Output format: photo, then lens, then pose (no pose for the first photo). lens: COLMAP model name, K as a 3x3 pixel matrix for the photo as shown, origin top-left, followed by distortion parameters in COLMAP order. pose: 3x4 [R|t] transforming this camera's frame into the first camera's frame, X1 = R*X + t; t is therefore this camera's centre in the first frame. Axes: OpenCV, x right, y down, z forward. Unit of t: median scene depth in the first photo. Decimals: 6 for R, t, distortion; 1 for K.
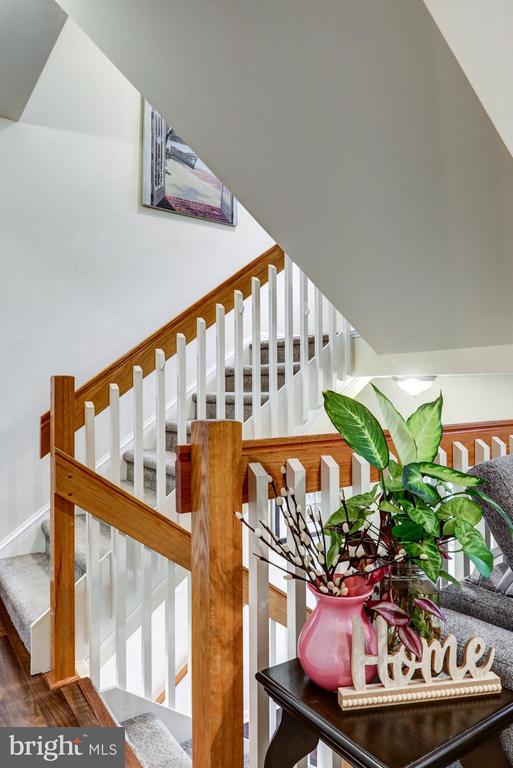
lens RADIAL K [[507.2, 0, 259.5], [0, 507.2, 375.6], [0, 0, 1]] dist [-0.001768, -0.001219]
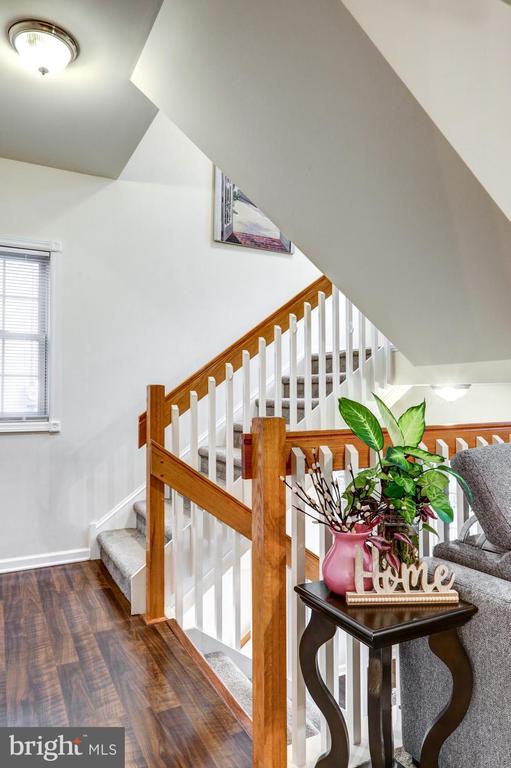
lens RADIAL K [[507.2, 0, 258.5], [0, 507.2, 375.6], [0, 0, 1]] dist [-0.001768, -0.001219]
pose [[0.991468, -0.000892, -0.130346, 0.041619], [-0.000559, 0.999938, -0.011093, -0.008819], [0.130347, 0.011071, 0.991407, -0.249522]]
